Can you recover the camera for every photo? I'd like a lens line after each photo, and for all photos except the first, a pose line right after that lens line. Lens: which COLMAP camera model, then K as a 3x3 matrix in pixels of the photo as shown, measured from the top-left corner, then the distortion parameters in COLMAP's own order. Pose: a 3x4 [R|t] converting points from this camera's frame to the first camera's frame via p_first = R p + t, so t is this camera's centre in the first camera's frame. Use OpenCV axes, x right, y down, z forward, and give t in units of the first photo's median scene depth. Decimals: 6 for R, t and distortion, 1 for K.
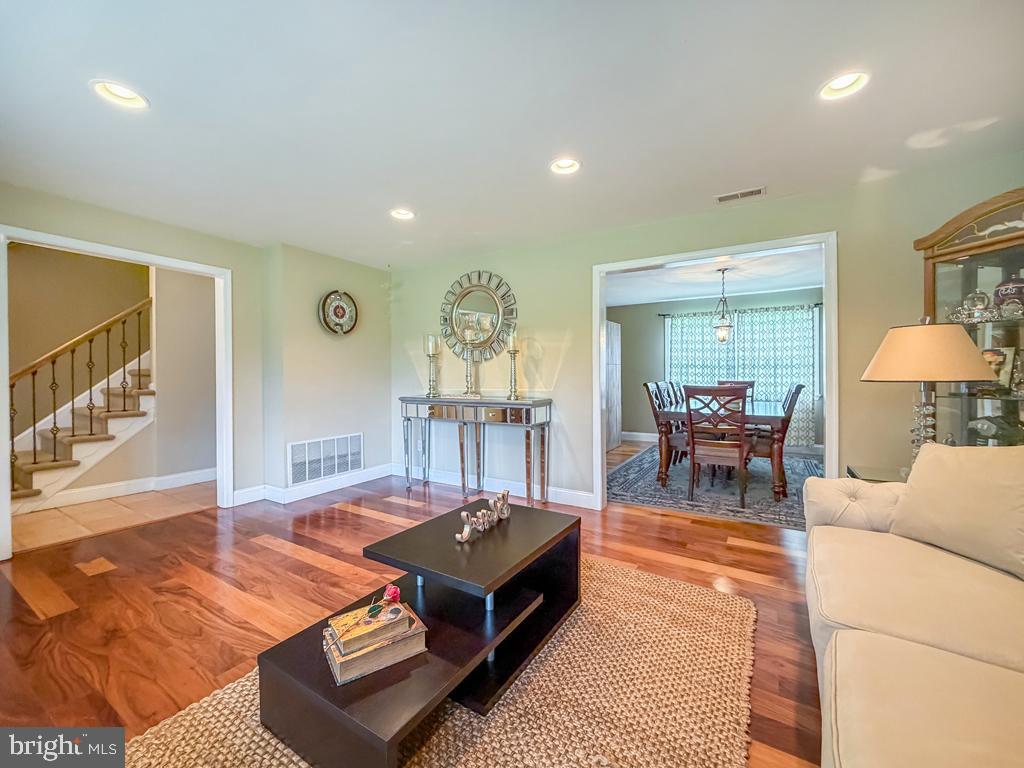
lens RADIAL K [[415.7, 0, 498.4], [0, 415.7, 372.3], [0, 0, 1]] dist [-0.000835, 0.000015]
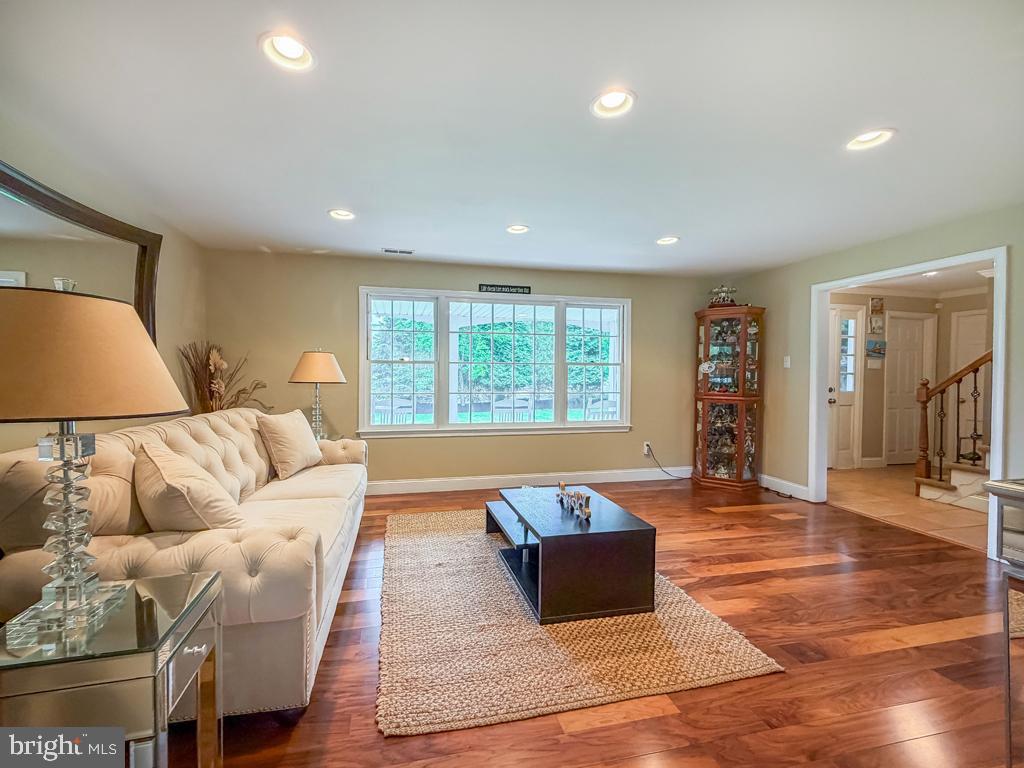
lens RADIAL K [[486.9, 0, 512.0], [0, 486.9, 384.0], [0, 0, 1]] dist [0.000319, -0.000029]
pose [[-0.686921, 0.014259, -0.726592, 0.629216], [0.001140, 0.999827, 0.018544, -0.013798], [0.726731, 0.011910, -0.686819, 1.022312]]
